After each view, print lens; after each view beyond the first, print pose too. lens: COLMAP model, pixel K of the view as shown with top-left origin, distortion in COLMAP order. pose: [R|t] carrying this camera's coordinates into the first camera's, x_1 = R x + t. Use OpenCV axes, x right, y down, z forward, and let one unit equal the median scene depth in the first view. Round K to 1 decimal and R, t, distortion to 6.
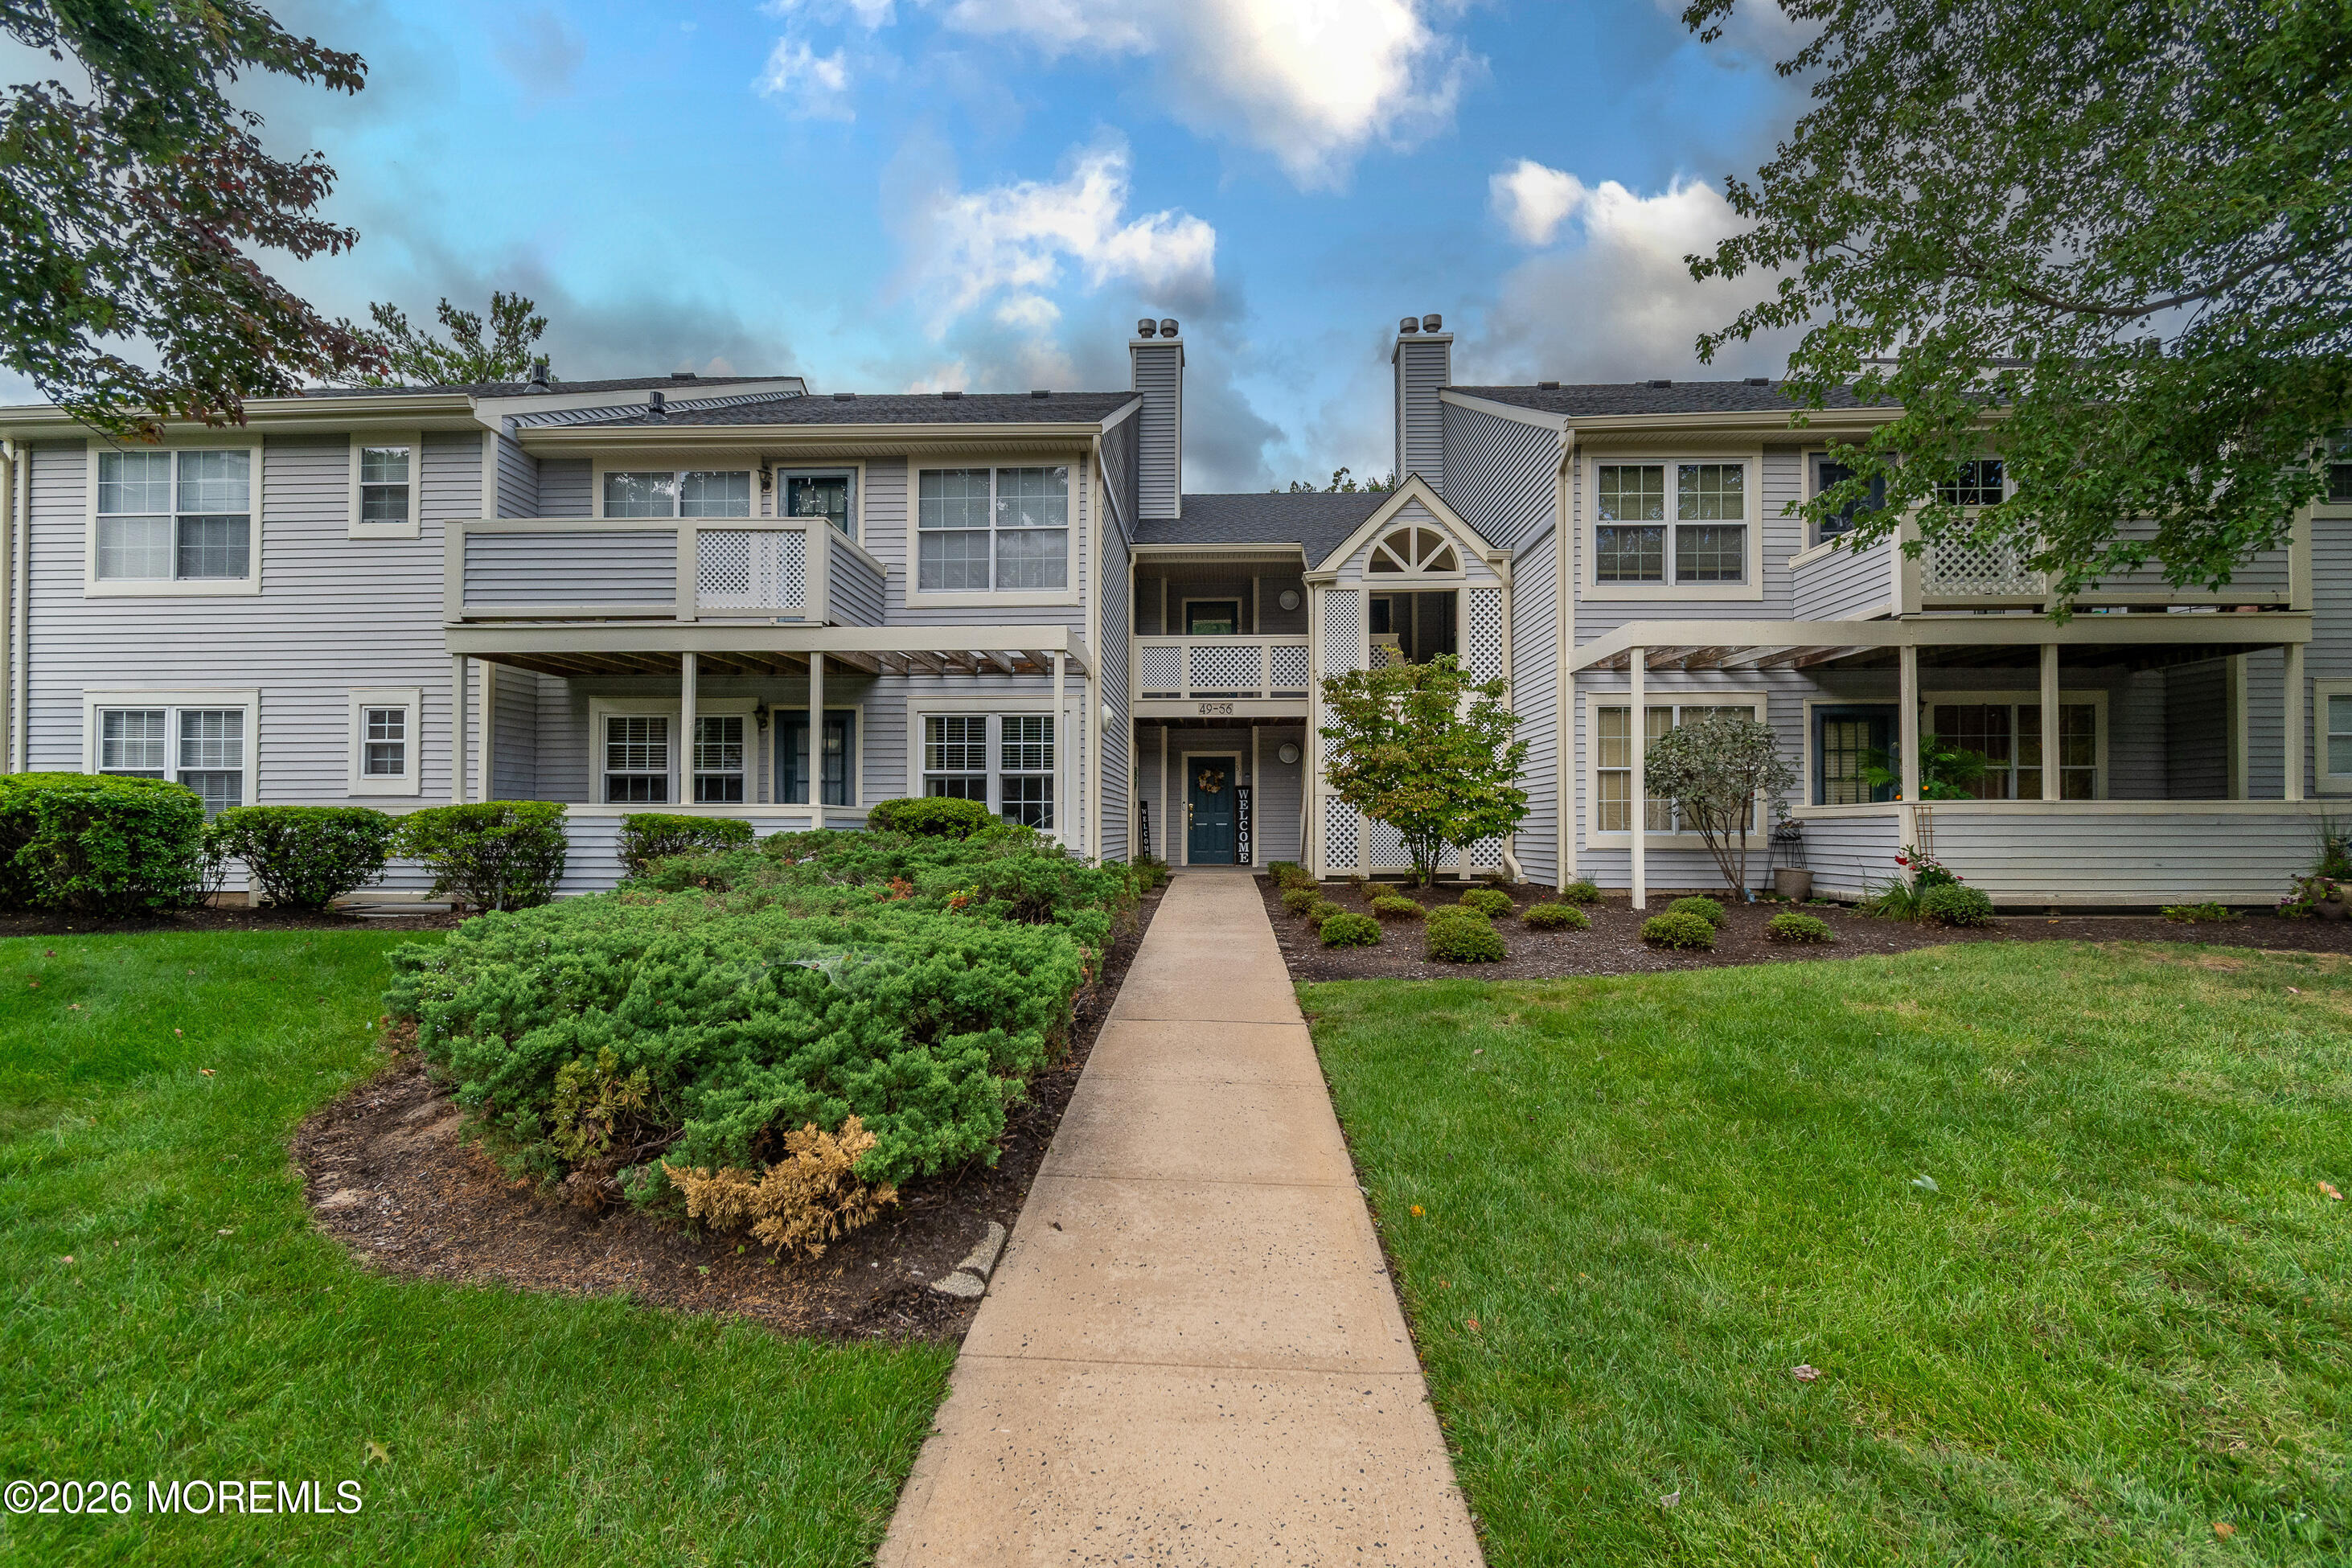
lens RADIAL K [[1041.4, 0, 1143.4], [0, 1041.4, 815.4], [0, 0, 1]] dist [0.001160, -0.000239]
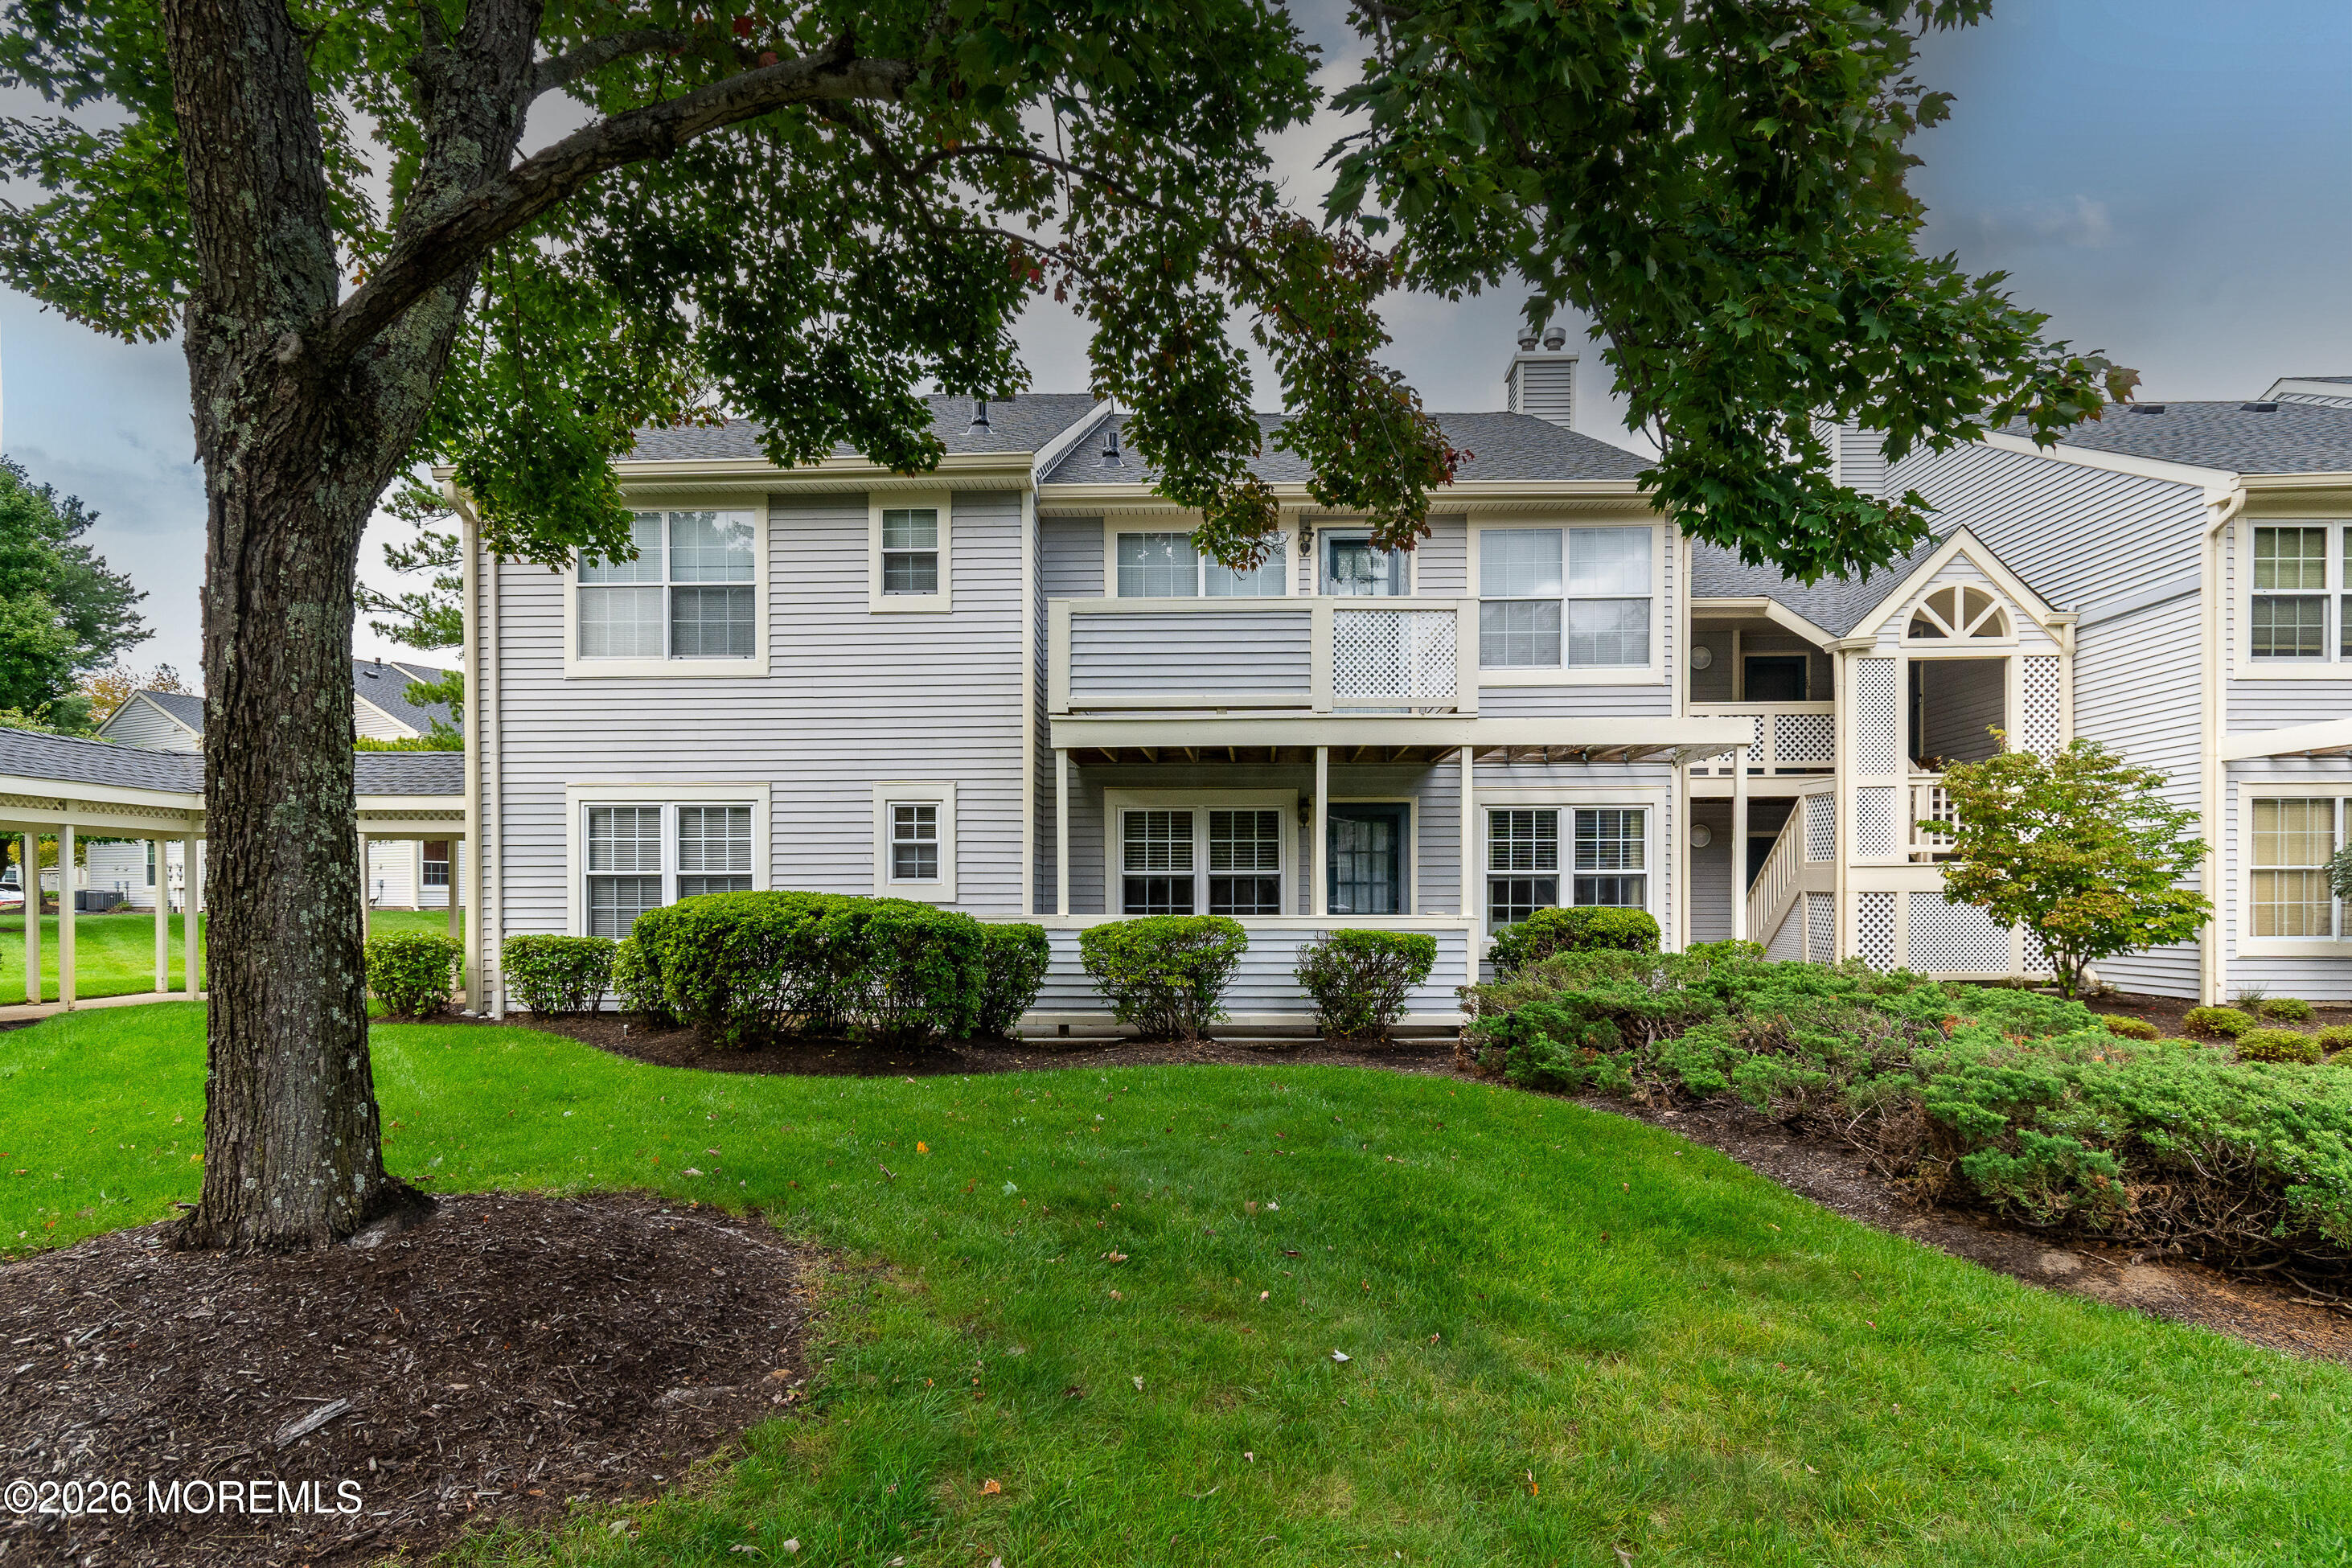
lens RADIAL K [[1260.6, 0, 1175.3], [0, 1260.6, 915.3], [0, 0, 1]] dist [0.015688, -0.013089]
pose [[0.999938, -0.003055, 0.010718, -0.502834], [0.002805, 0.999727, 0.023186, -0.031357], [-0.010786, -0.023154, 0.999674, -0.081794]]
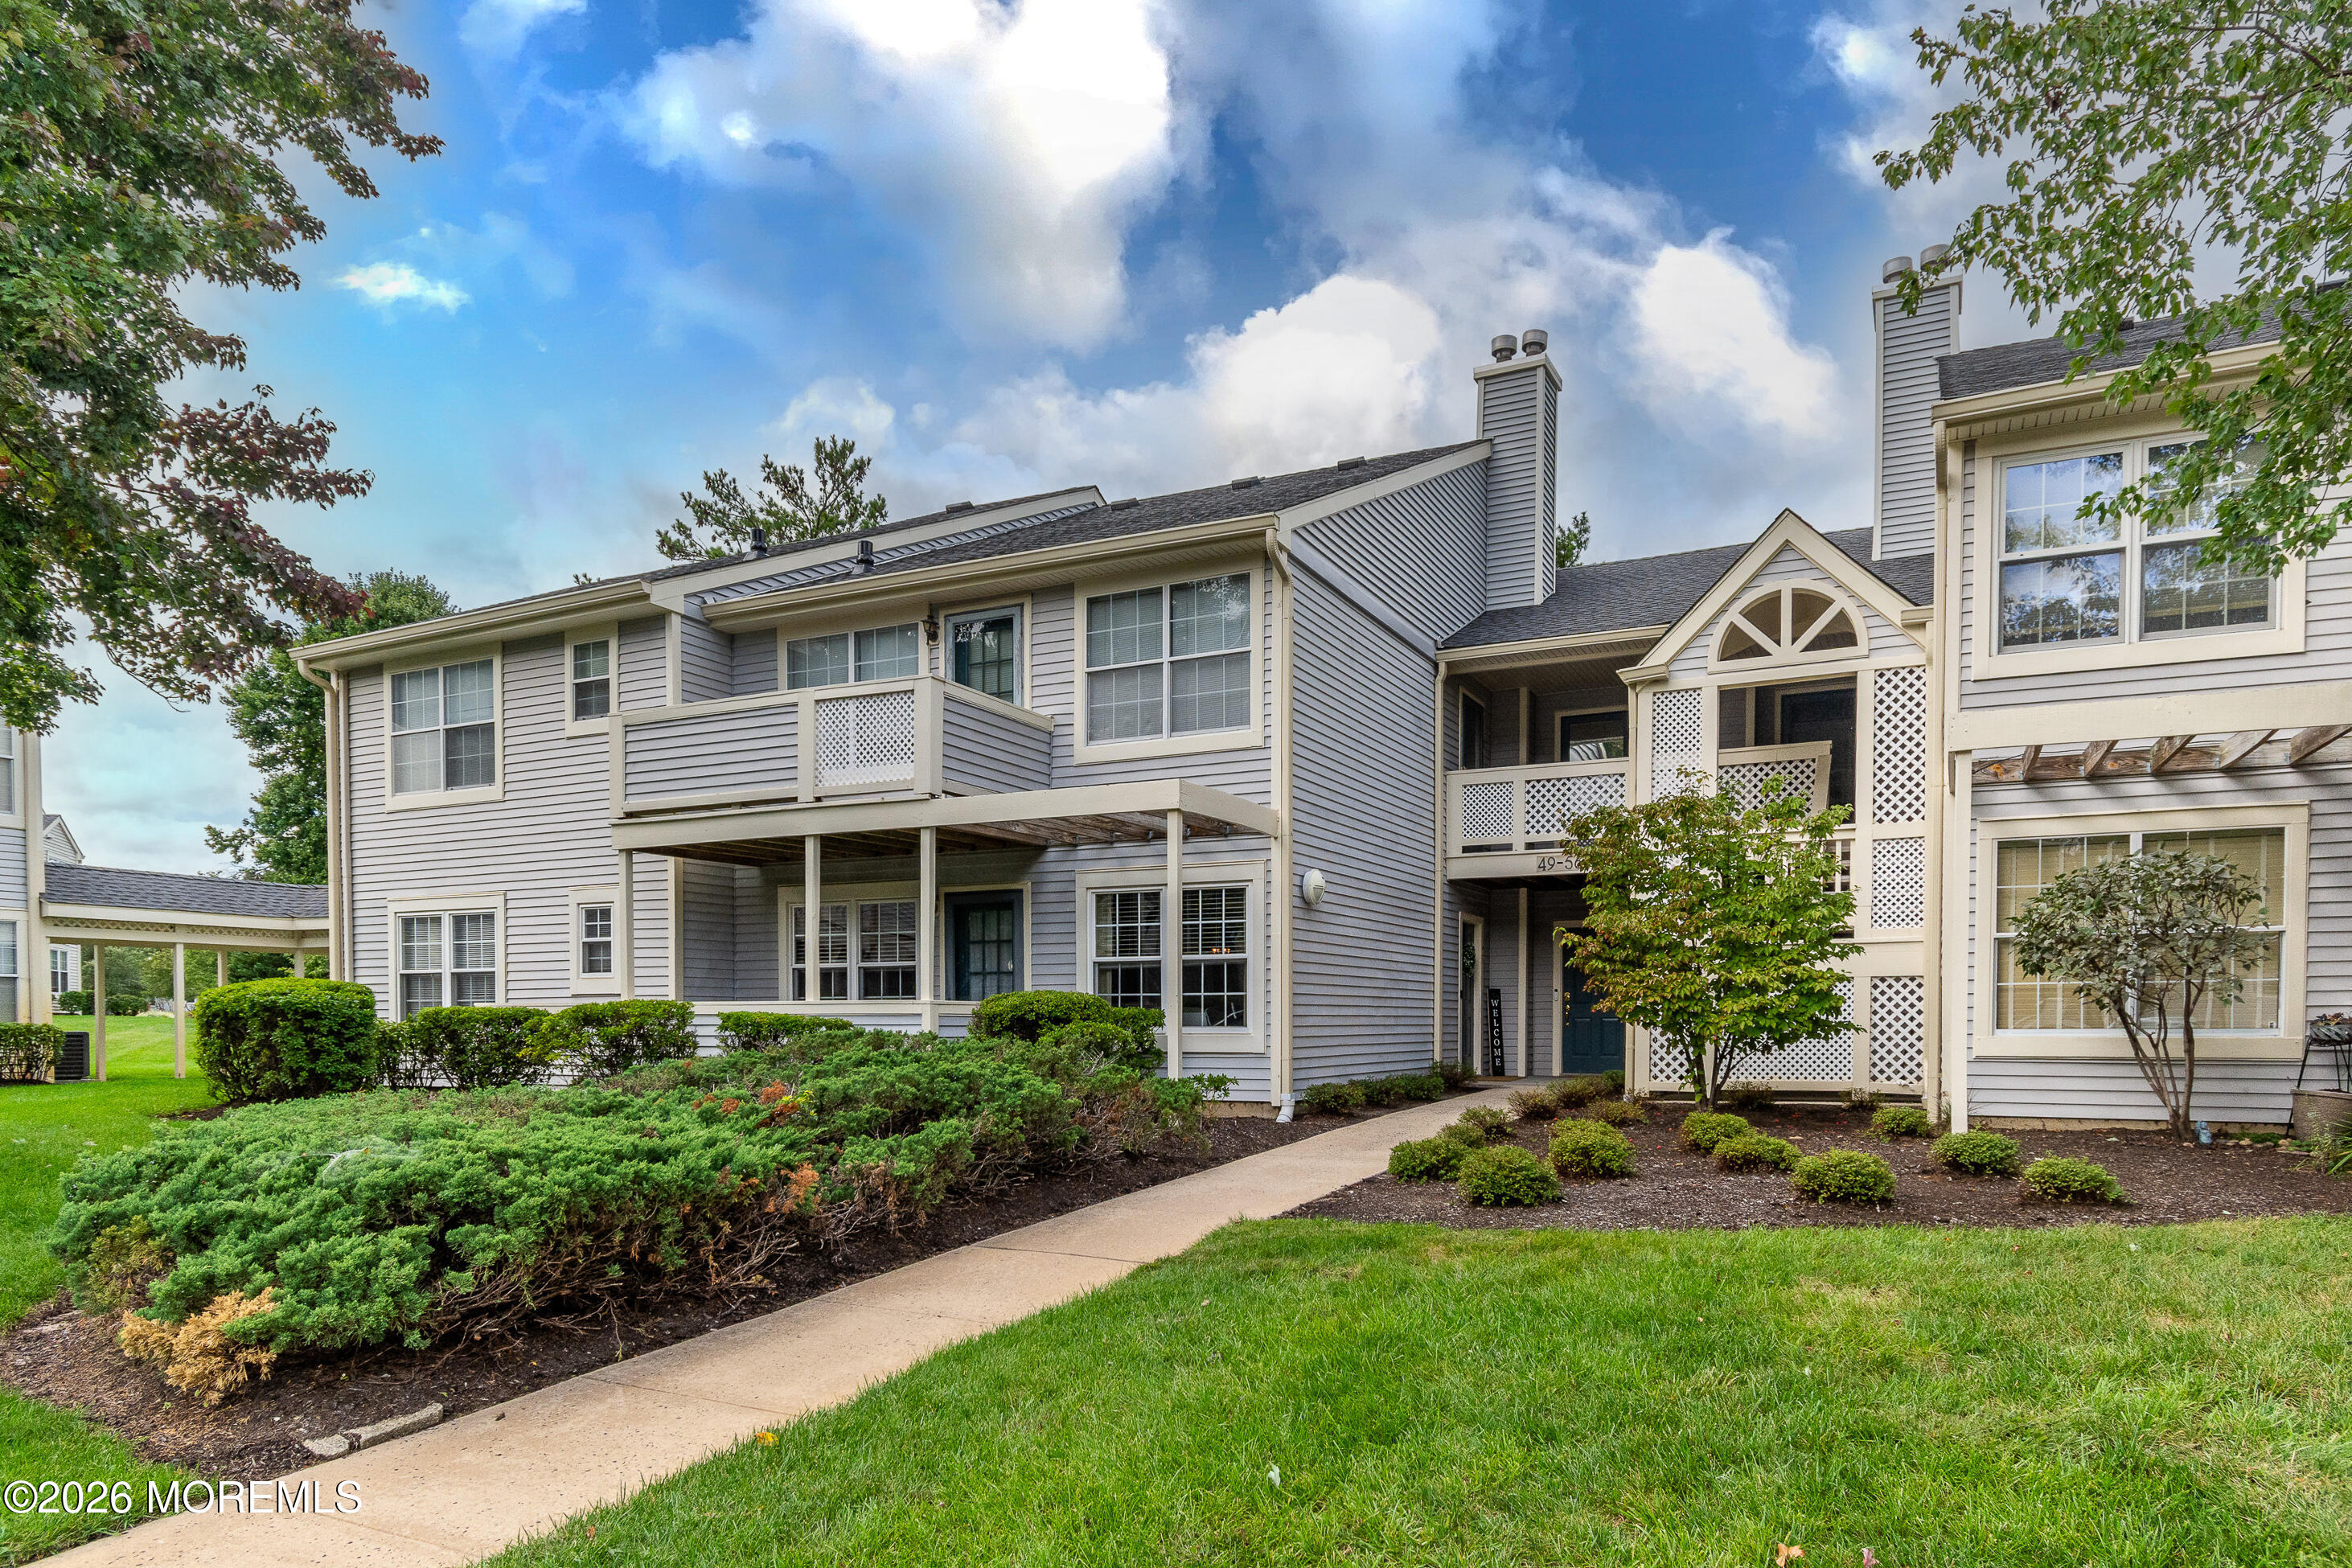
lens RADIAL K [[1365.1, 0, 1207.6], [0, 1365.1, 1061.6], [0, 0, 1]] dist [0.001873, 0.000301]
pose [[0.924608, 0.009138, -0.380809, 0.305758], [0.006237, 0.999215, 0.039120, -0.001817], [0.380868, -0.038545, 0.923826, 0.007899]]
